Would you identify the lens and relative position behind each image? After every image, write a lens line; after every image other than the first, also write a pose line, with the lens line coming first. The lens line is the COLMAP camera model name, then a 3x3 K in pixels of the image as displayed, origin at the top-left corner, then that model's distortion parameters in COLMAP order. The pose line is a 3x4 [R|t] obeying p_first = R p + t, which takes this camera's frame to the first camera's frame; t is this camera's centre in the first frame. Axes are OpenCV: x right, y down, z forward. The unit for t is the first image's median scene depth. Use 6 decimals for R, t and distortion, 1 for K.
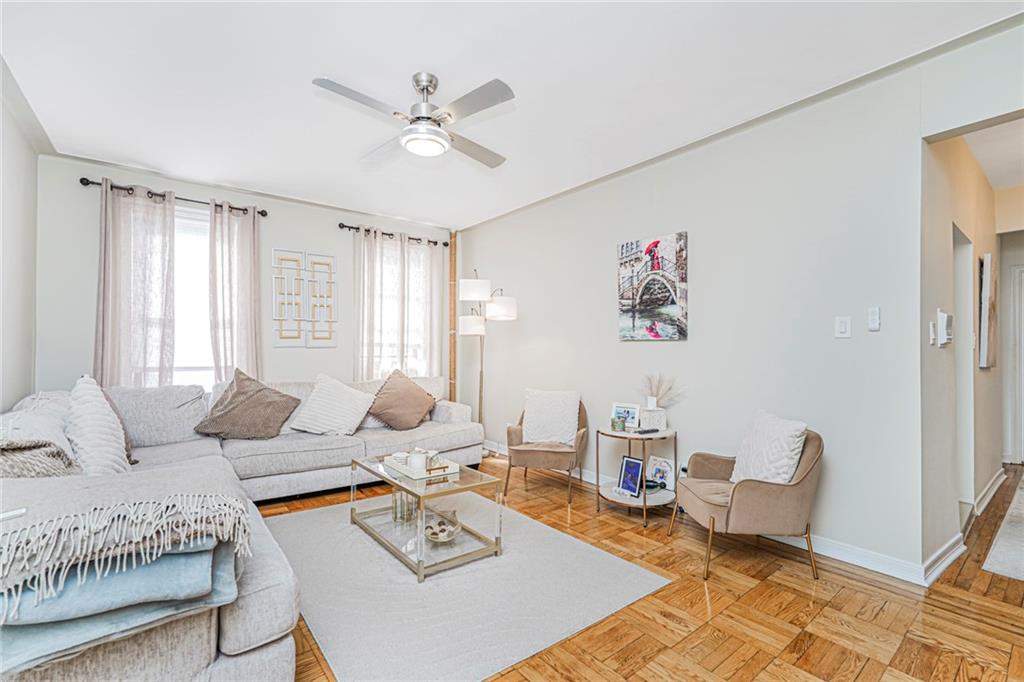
lens RADIAL K [[473.5, 0, 512.2], [0, 473.5, 353.6], [0, 0, 1]] dist [-0.036884, 0.016453]
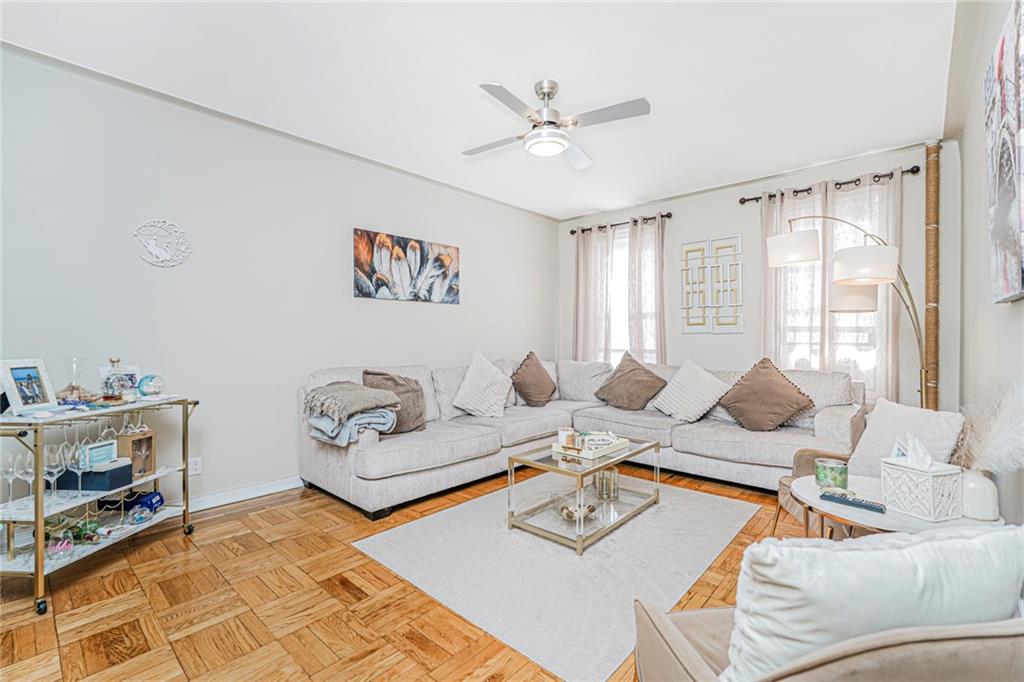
lens RADIAL K [[469.0, 0, 507.1], [0, 469.0, 350.4], [0, 0, 1]] dist [-0.014954, 0.015066]
pose [[0.129724, 0.022236, -0.991301, 0.551579], [-0.000832, 0.999751, 0.022316, 0.001561], [0.991550, -0.002070, 0.129711, 0.469741]]
